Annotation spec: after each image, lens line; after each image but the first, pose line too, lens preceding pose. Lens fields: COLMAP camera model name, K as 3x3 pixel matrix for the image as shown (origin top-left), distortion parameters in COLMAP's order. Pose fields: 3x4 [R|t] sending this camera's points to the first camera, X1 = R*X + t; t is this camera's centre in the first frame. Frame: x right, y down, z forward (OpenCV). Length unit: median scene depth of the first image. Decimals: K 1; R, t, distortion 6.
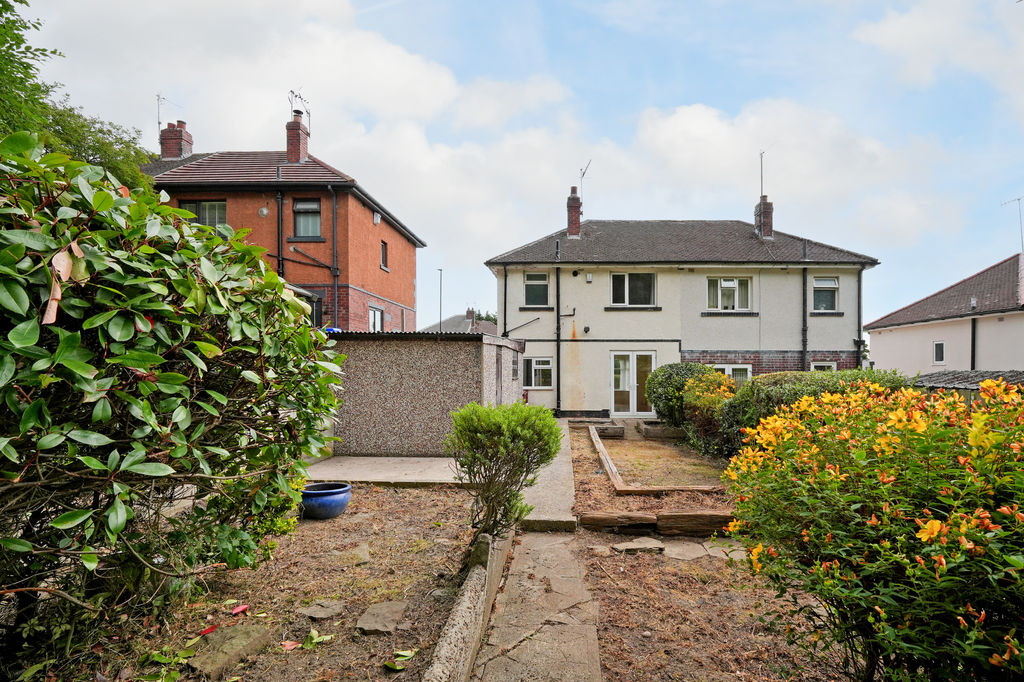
lens RADIAL K [[414.1, 0, 513.5], [0, 414.1, 368.3], [0, 0, 1]] dist [-0.015918, -0.000406]
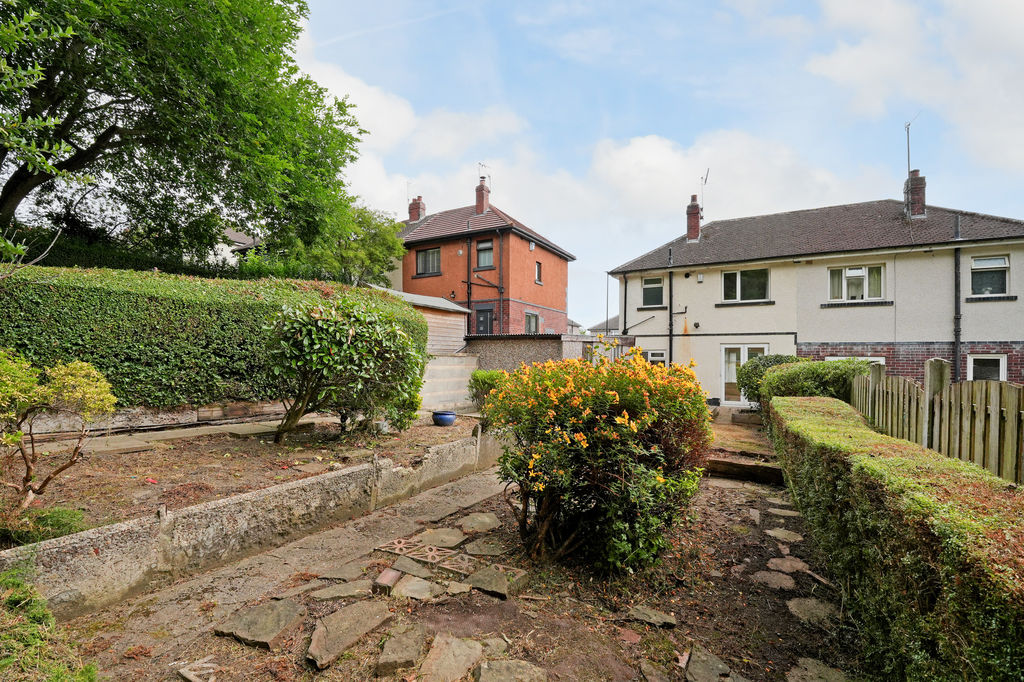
lens RADIAL K [[450.9, 0, 512.2], [0, 450.9, 356.9], [0, 0, 1]] dist [-0.019469, -0.000591]
pose [[0.864714, 0.004414, -0.502246, 0.353405], [-0.010607, 0.999899, -0.009475, 0.008637], [0.502153, 0.013521, 0.864673, -0.290851]]
